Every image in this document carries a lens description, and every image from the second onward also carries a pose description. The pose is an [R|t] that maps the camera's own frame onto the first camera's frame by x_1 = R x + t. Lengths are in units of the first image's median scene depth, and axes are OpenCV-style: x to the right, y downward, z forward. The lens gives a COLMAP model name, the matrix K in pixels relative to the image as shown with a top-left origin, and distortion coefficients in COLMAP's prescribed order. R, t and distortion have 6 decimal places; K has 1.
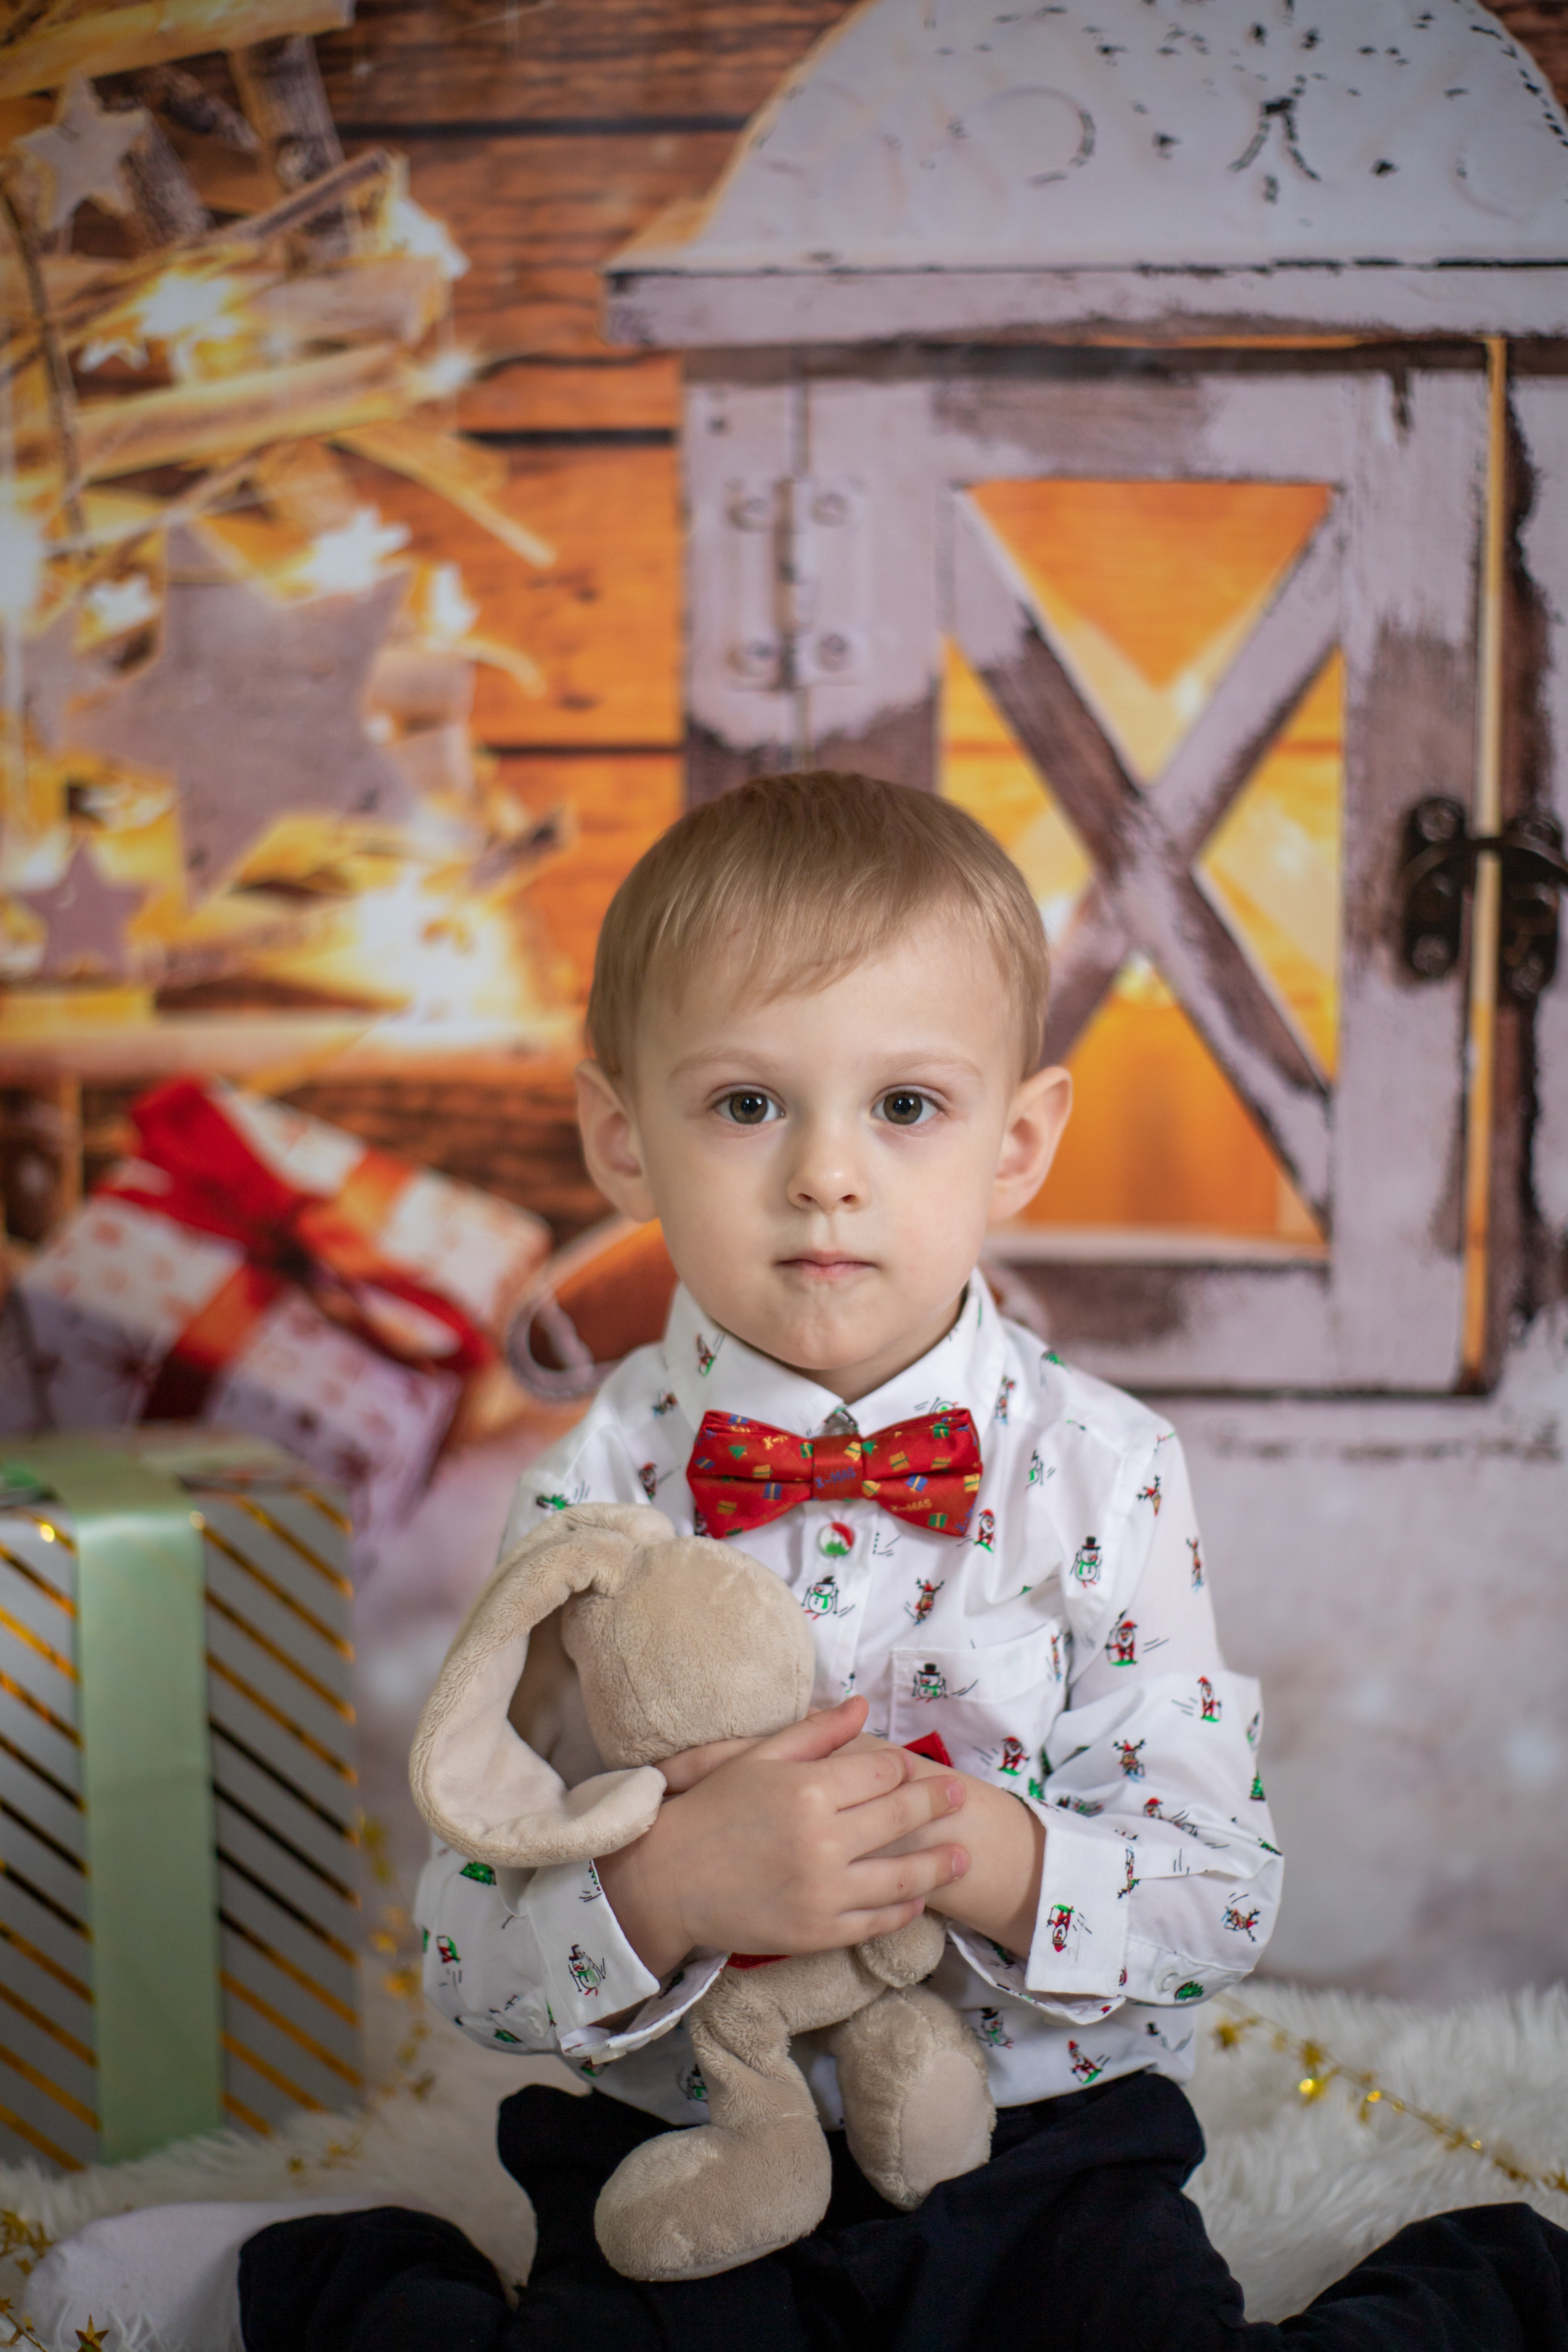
lens RADIAL K [[3316.2, 0, 795.8], [0, 3316.2, 1170.2], [0, 0, 1]] dist [-0.107219, 0.026216]
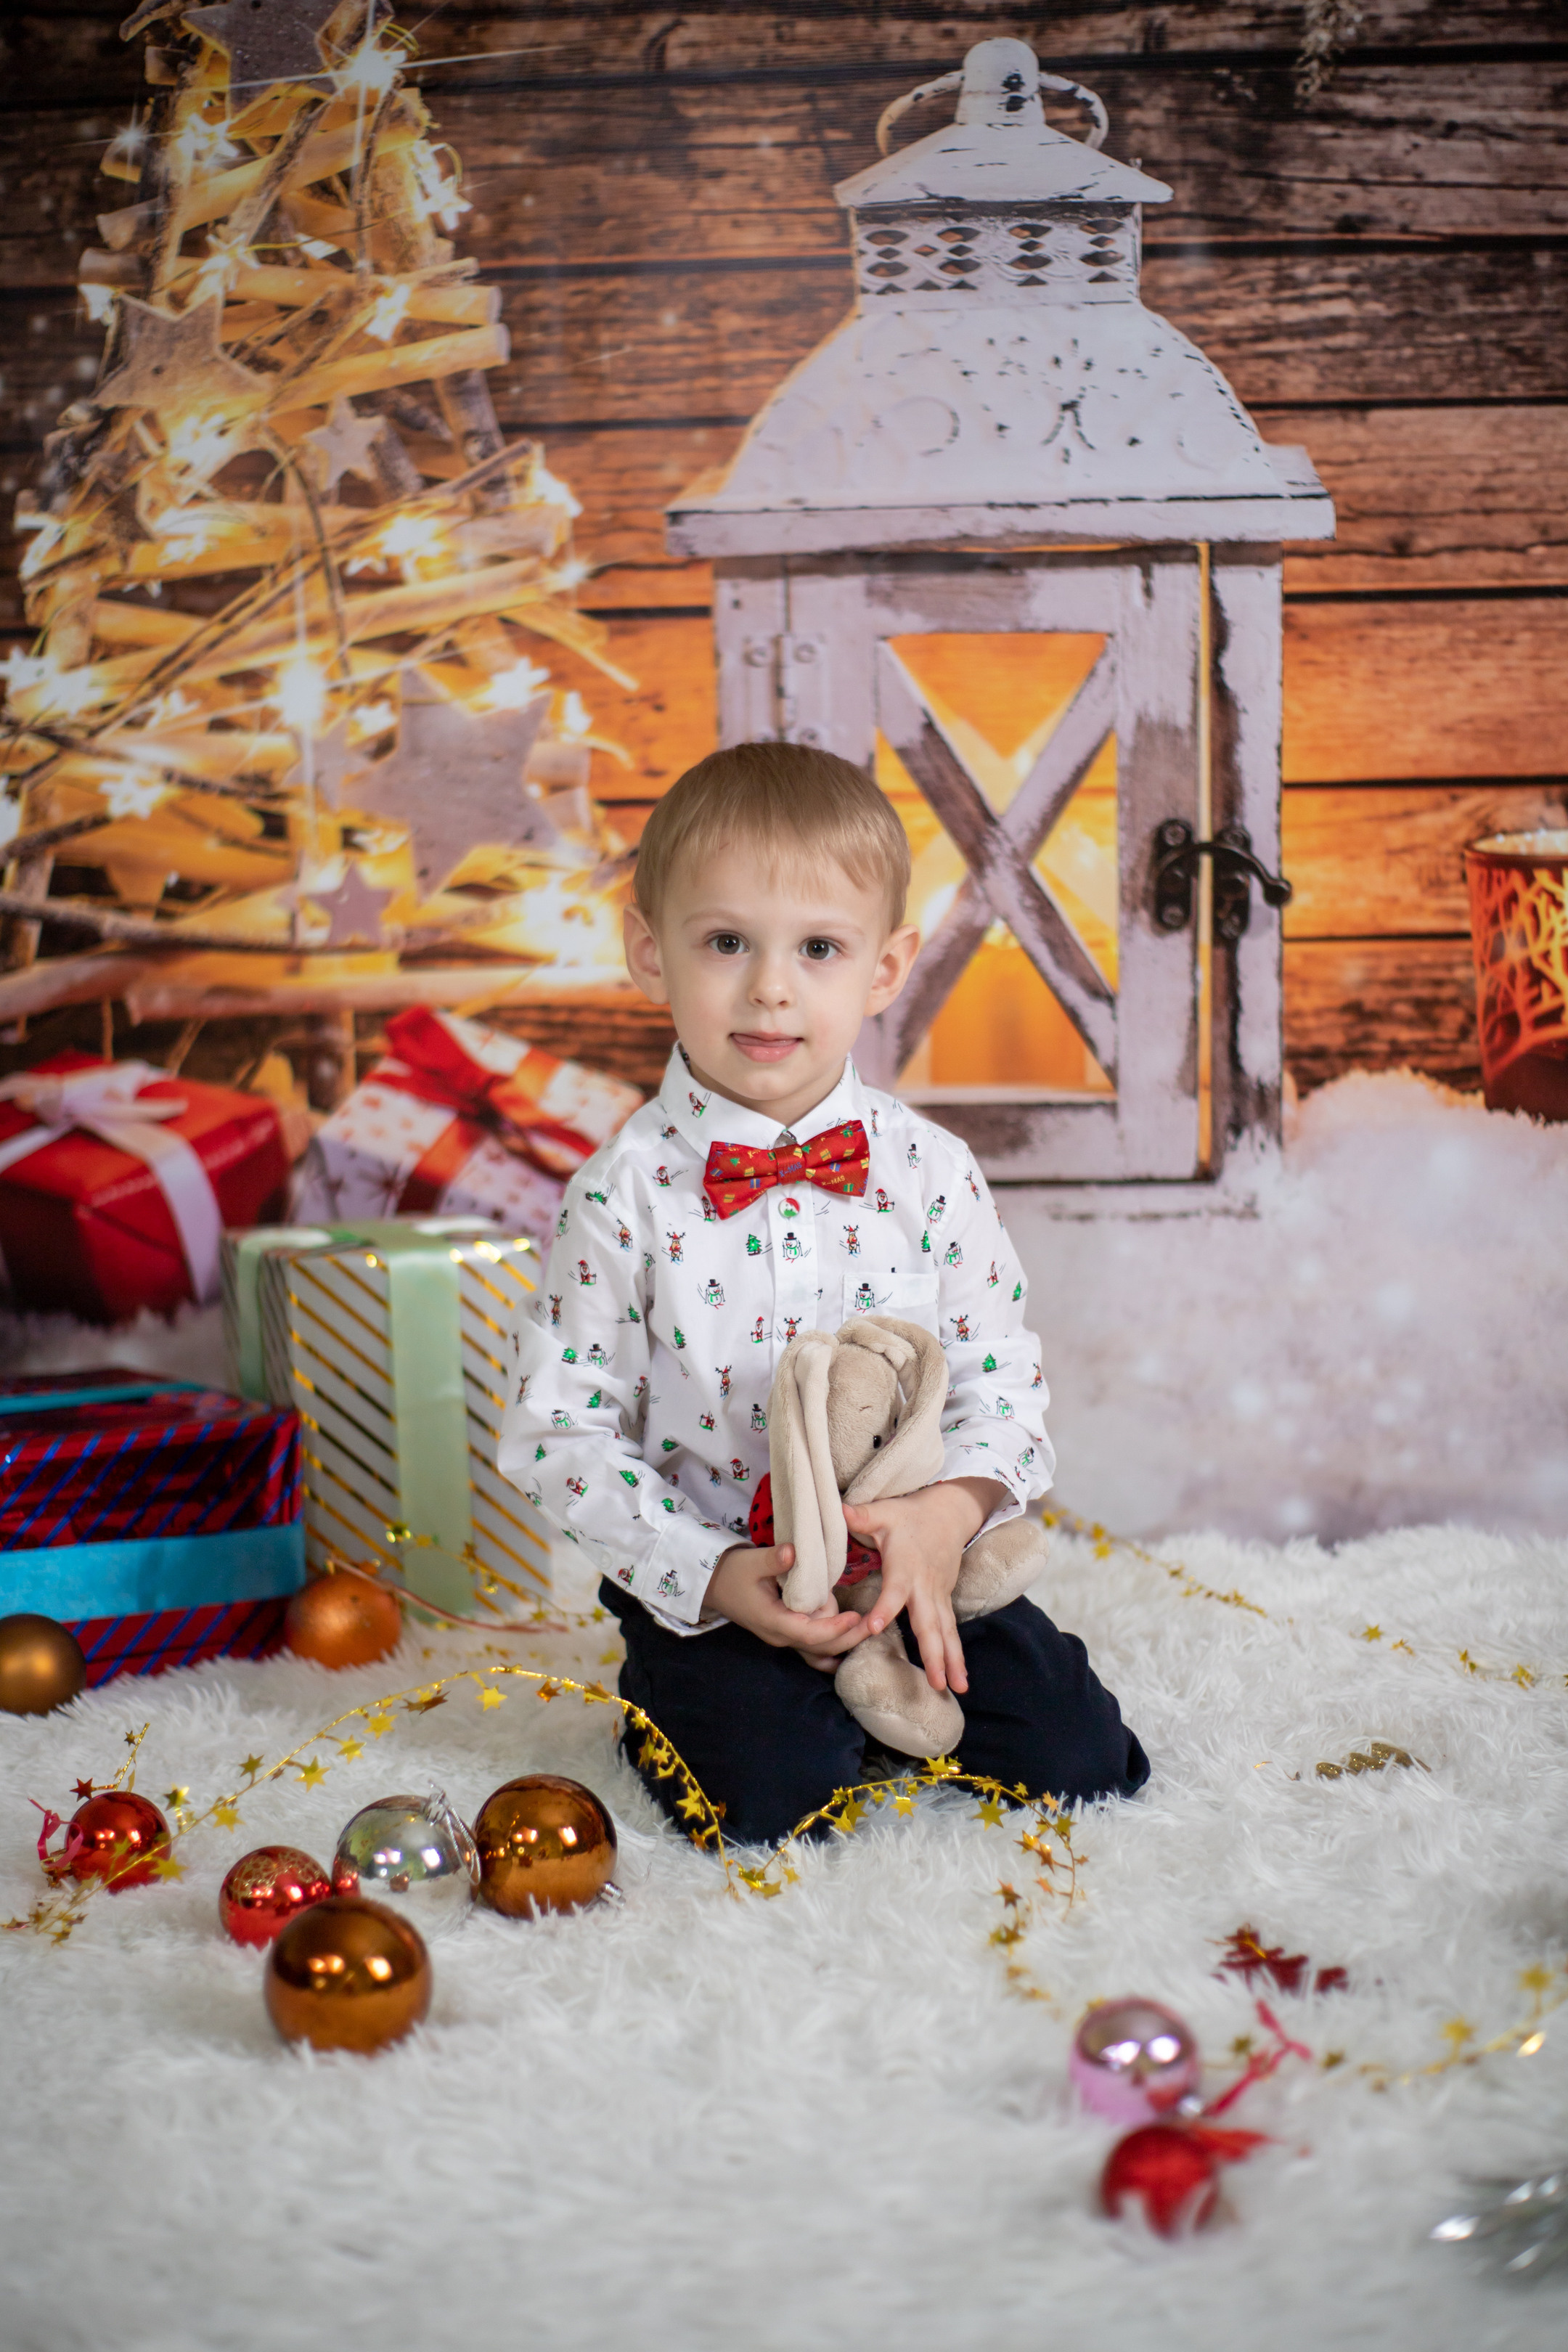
lens RADIAL K [[3280.2, 0, 785.0], [0, 3280.2, 1171.8], [0, 0, 1]] dist [-0.105279, 0.030319]
pose [[0.999759, -0.021624, -0.003663, 0.000715], [0.021676, 0.999658, 0.014612, 0.035344], [0.003345, -0.014688, 0.999887, -0.643258]]
